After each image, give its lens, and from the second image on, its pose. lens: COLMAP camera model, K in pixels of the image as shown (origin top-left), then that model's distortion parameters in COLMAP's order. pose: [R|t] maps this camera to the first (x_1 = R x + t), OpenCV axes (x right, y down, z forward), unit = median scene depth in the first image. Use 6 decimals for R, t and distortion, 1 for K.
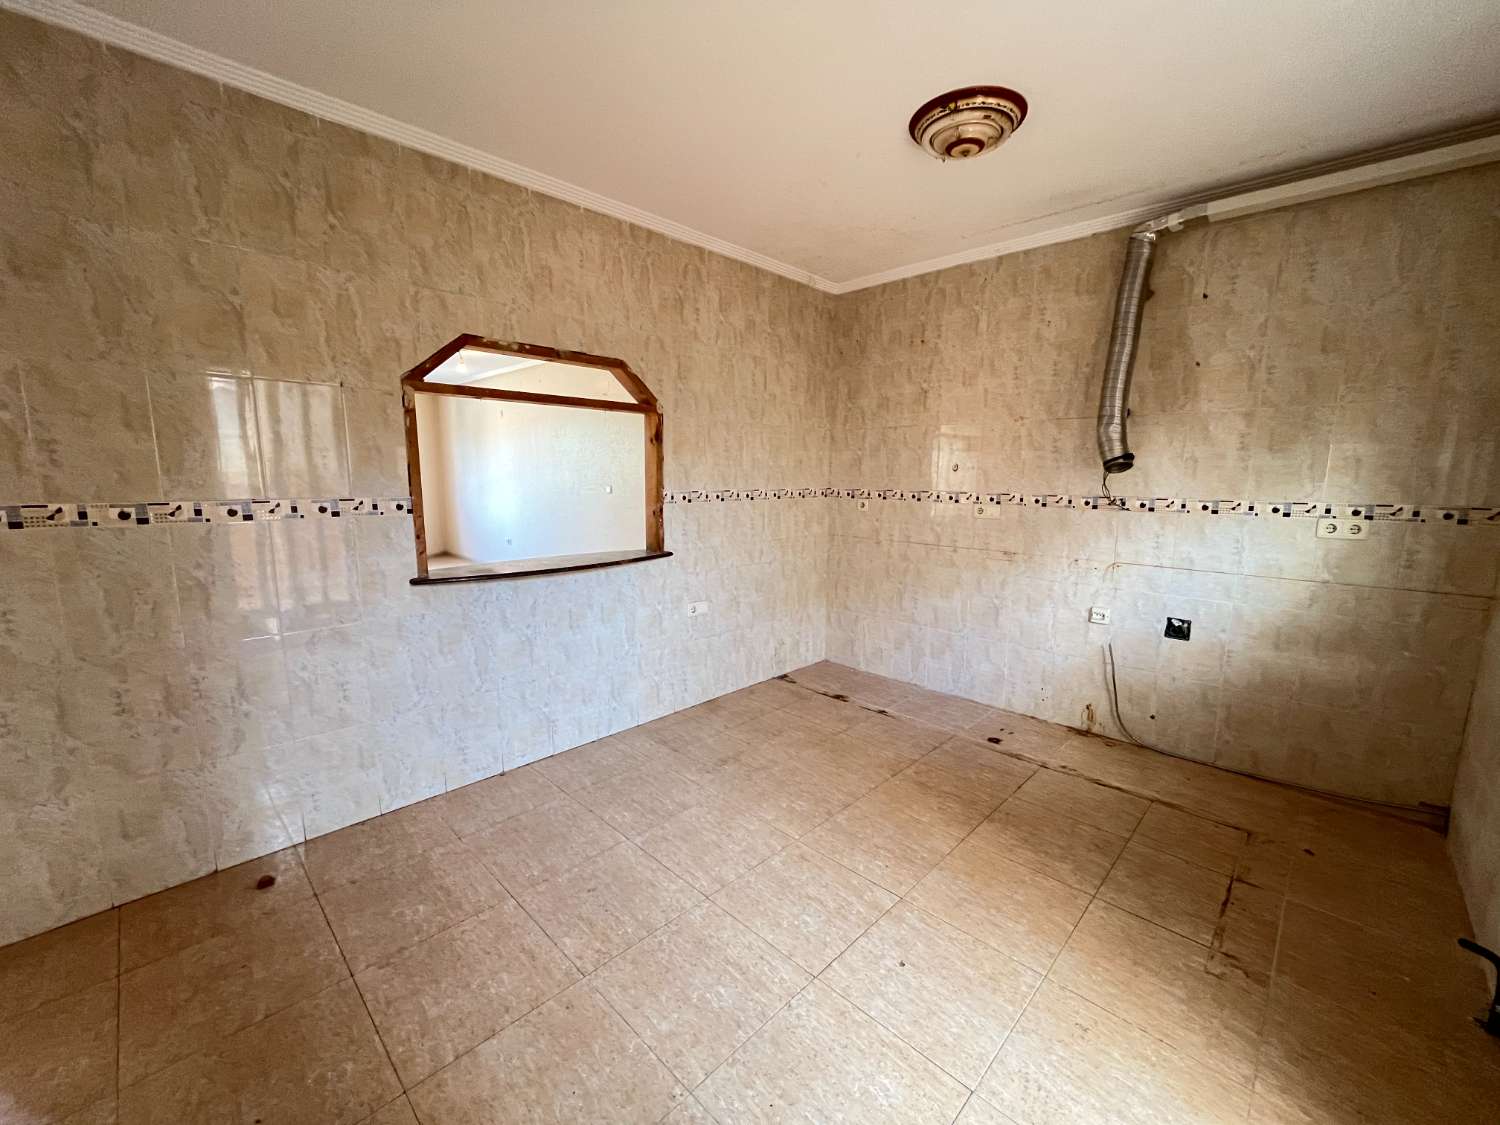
lens RADIAL K [[609.3, 0, 757.8], [0, 609.3, 560.9], [0, 0, 1]] dist [-0.002063, -0.000774]
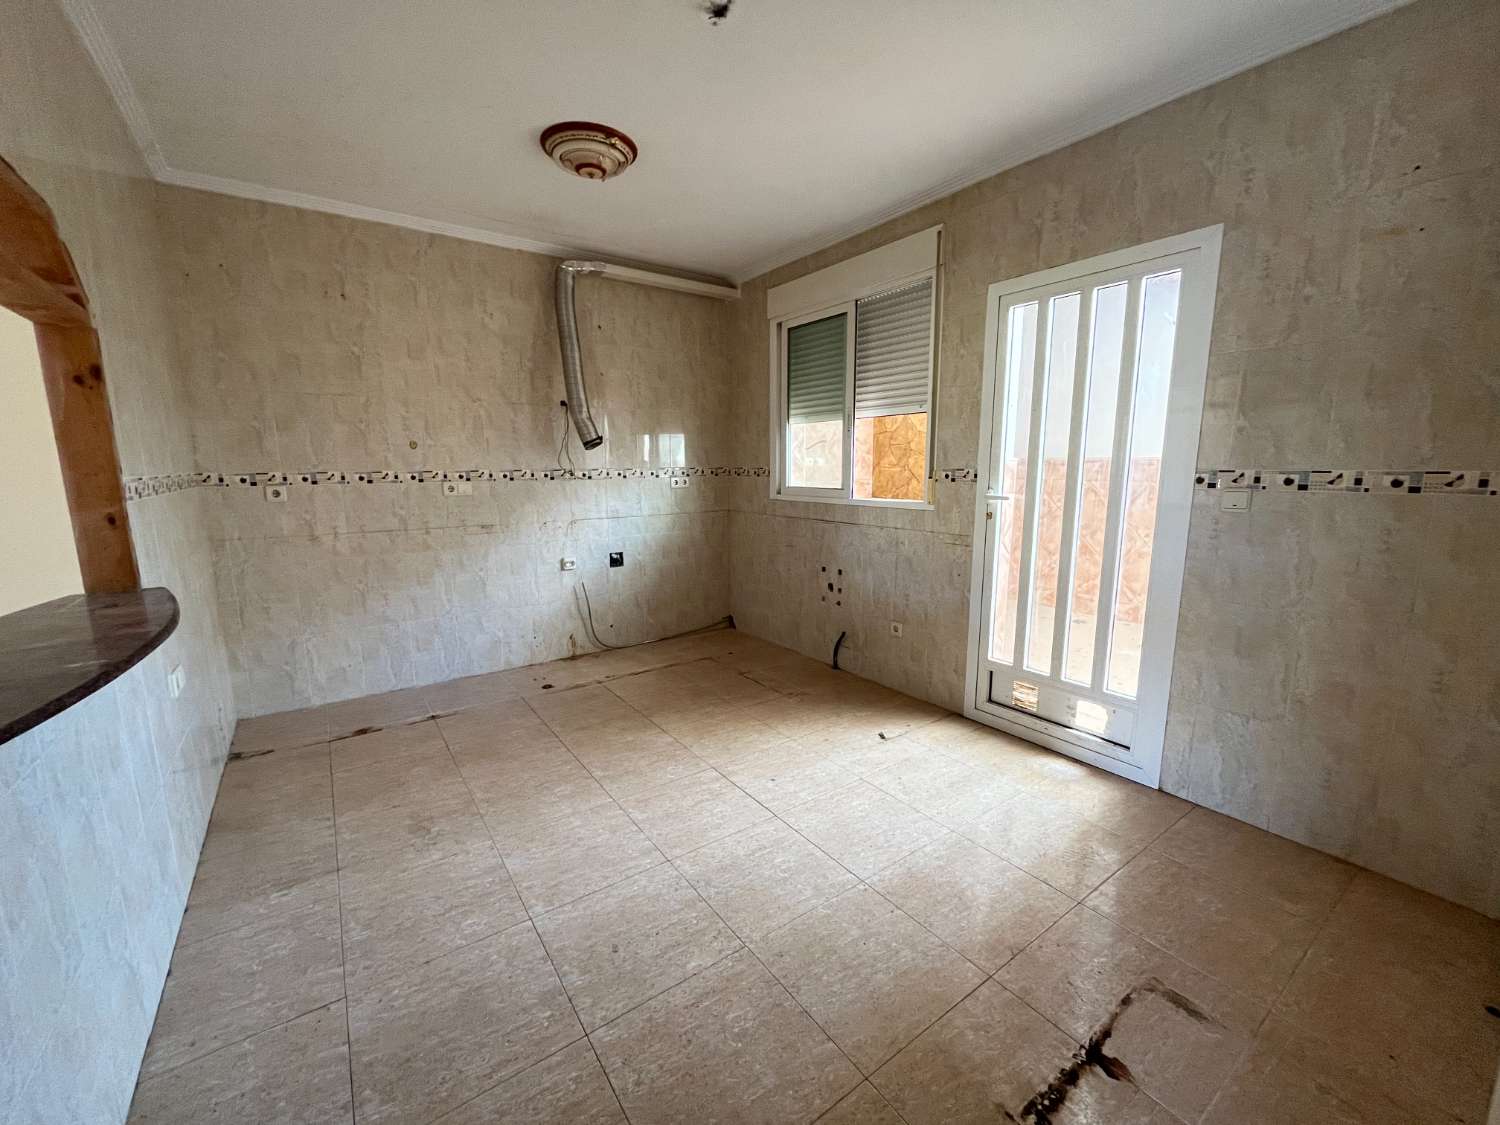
lens RADIAL K [[609.3, 0, 747.0], [0, 609.3, 559.6], [0, 0, 1]] dist [-0.002063, -0.000774]
pose [[0.182739, -0.163850, 0.969412, -0.585212], [0.149390, 0.979193, 0.137343, -0.035876], [-0.971745, 0.119722, 0.203414, 0.369101]]
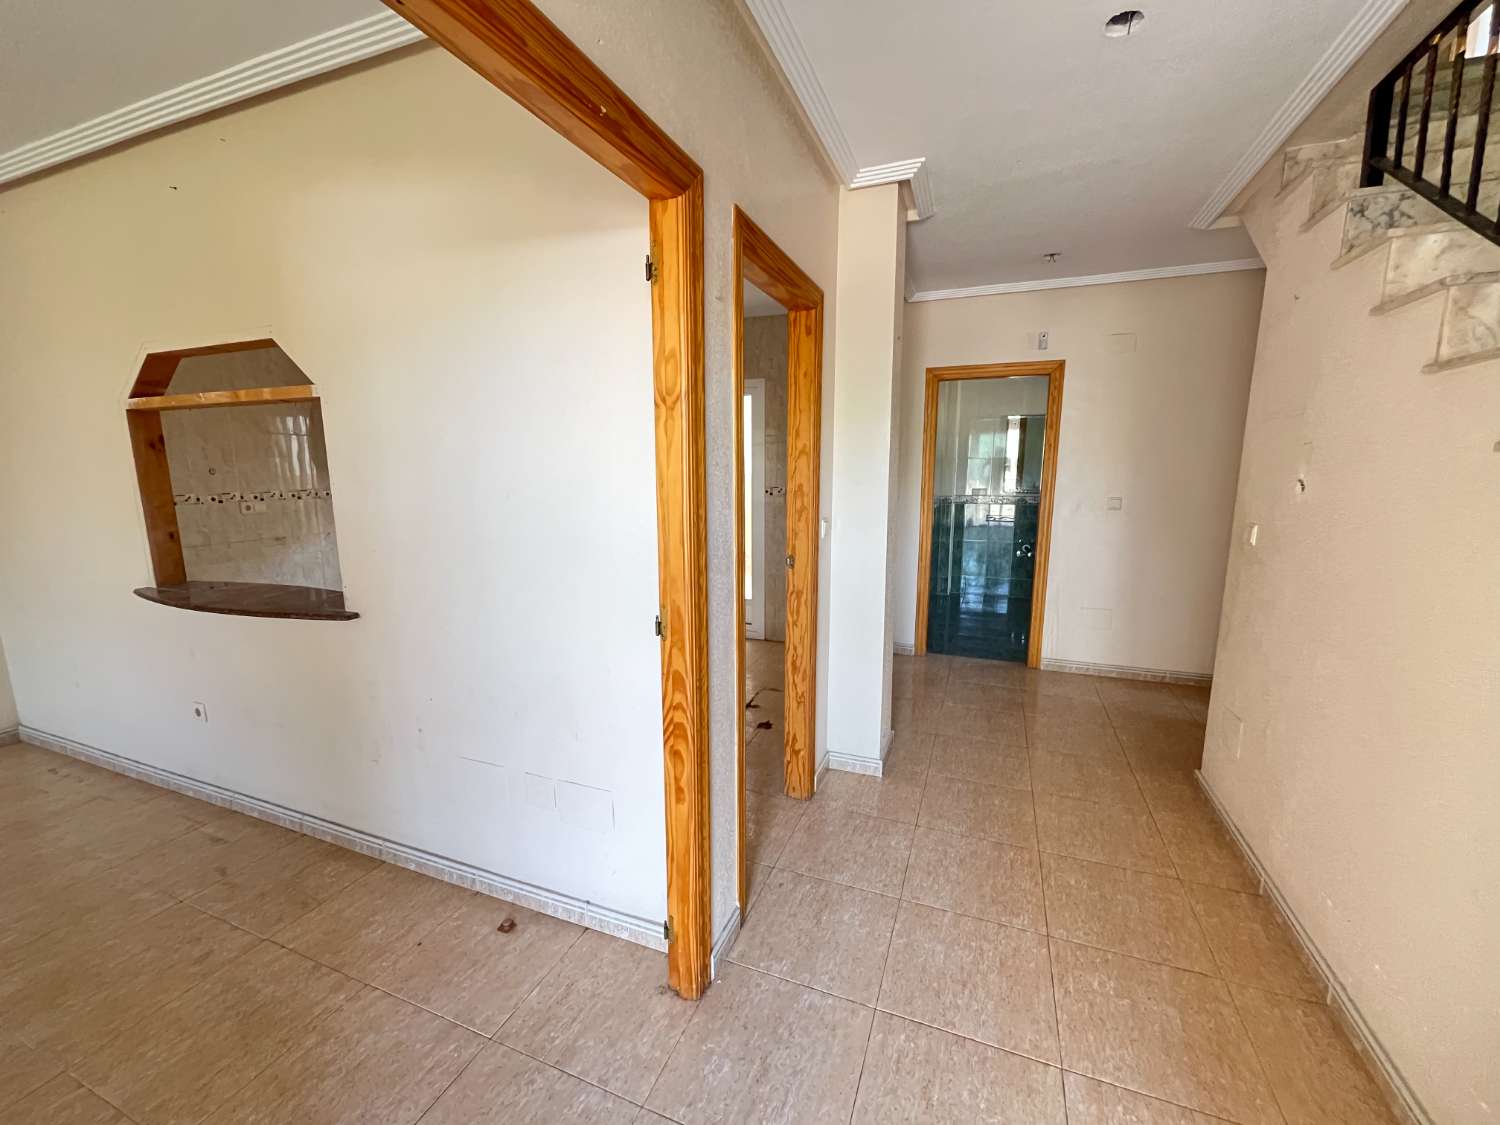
lens RADIAL K [[609.3, 0, 749.6], [0, 609.3, 556.7], [0, 0, 1]] dist [-0.002063, -0.000774]
pose [[-0.385745, -0.146758, 0.910859, -1.191148], [0.132214, 0.968284, 0.212002, -0.122093], [-0.913083, 0.202207, -0.354107, 0.603034]]
